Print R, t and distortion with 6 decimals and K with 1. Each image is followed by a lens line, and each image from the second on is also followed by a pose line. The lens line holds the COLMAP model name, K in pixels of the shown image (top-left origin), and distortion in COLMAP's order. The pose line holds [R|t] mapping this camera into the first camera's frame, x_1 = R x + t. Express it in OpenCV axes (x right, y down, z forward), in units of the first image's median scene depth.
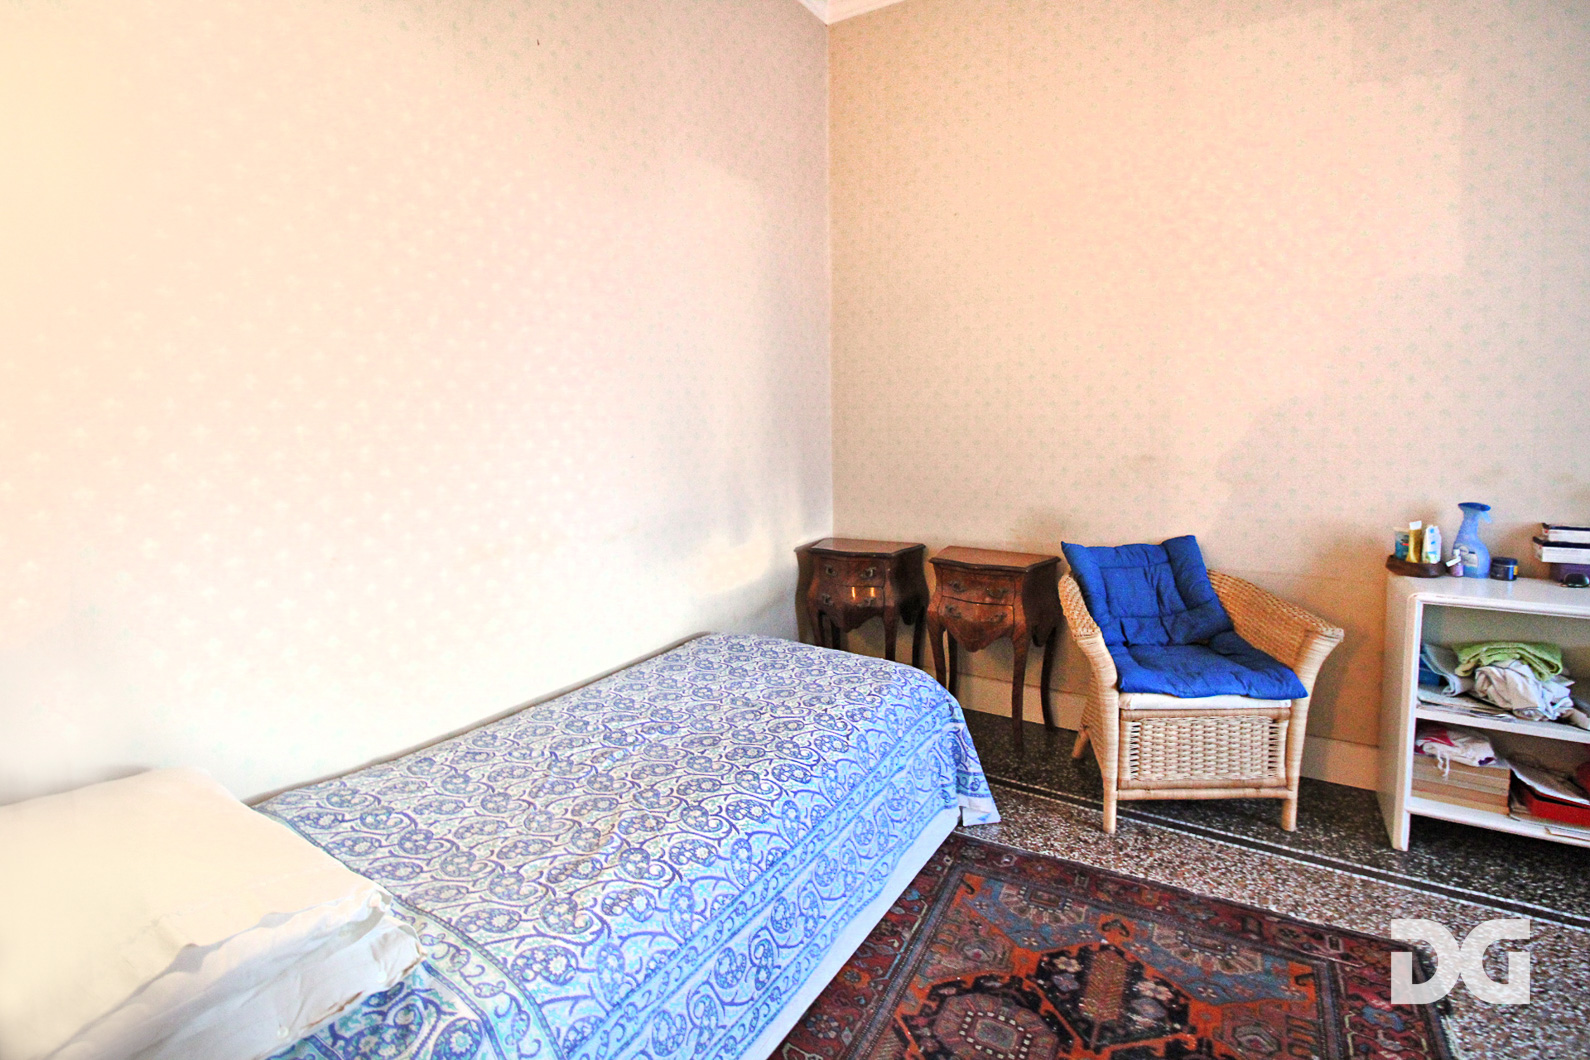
lens RADIAL K [[739.4, 0, 798.0], [0, 739.4, 469.6], [0, 0, 1]] dist [-0.010150, -0.001136]
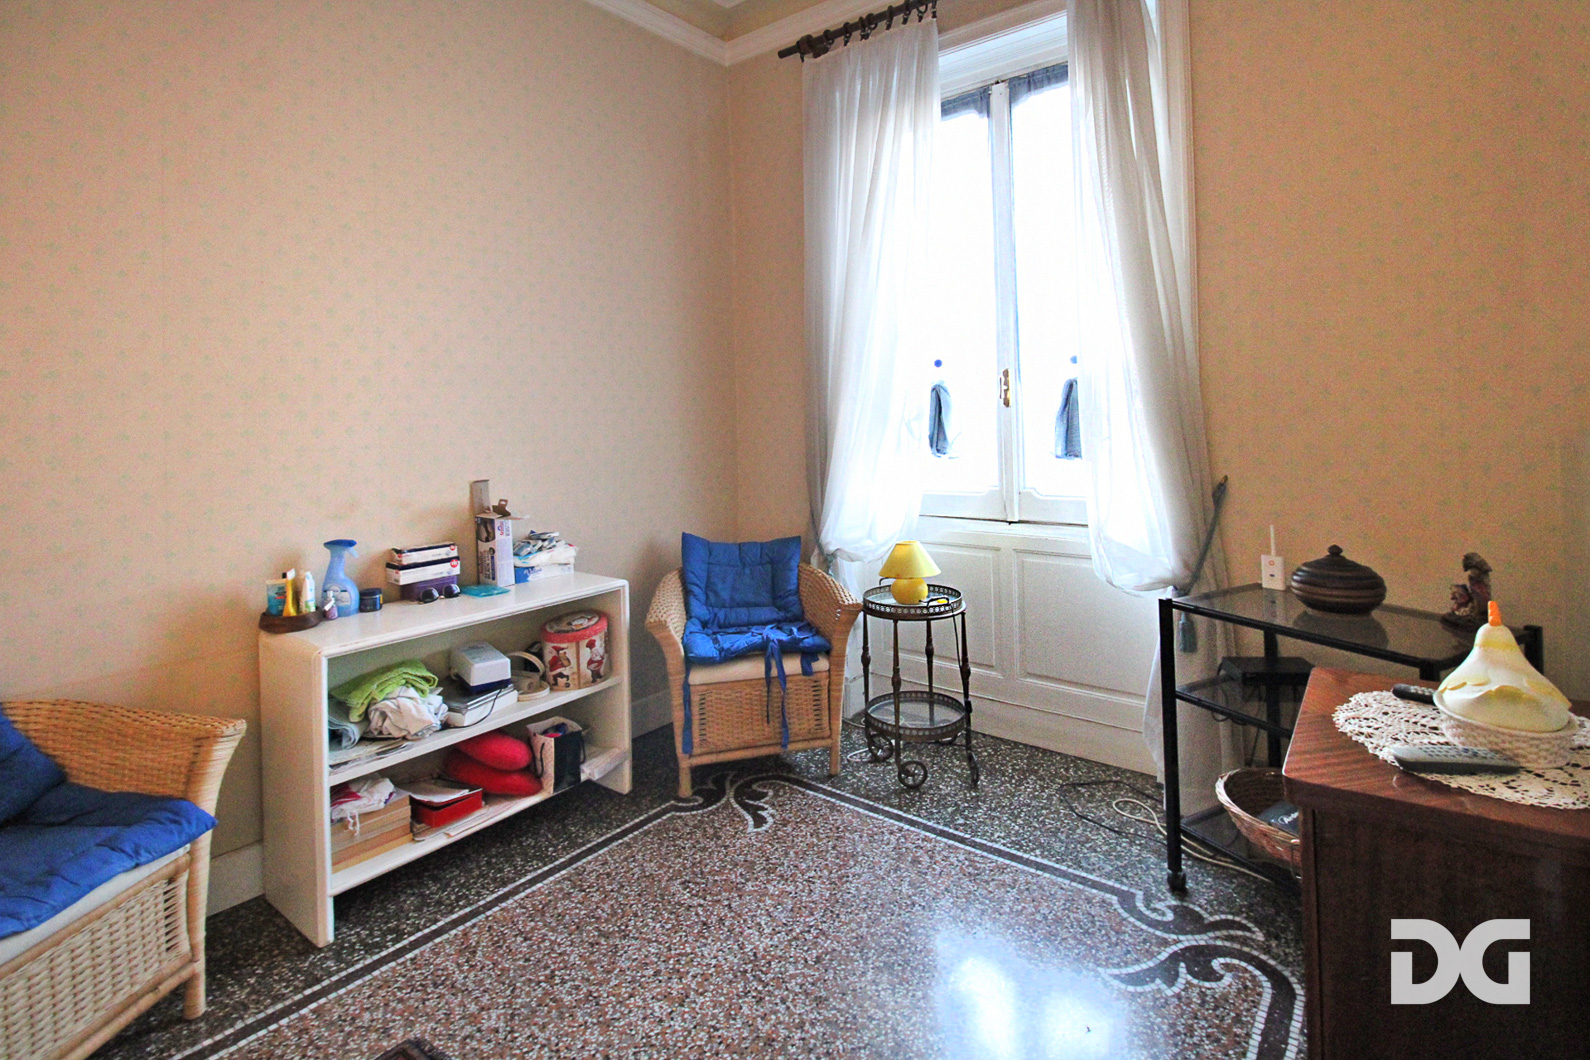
lens RADIAL K [[772.9, 0, 795.0], [0, 772.9, 409.4], [0, 0, 1]] dist [-0.000040, -0.010018]
pose [[0.104227, 0.014864, 0.994442, -0.048542], [0.104394, 0.994201, -0.025802, -0.040124], [-0.989059, 0.106503, 0.102071, 0.285522]]
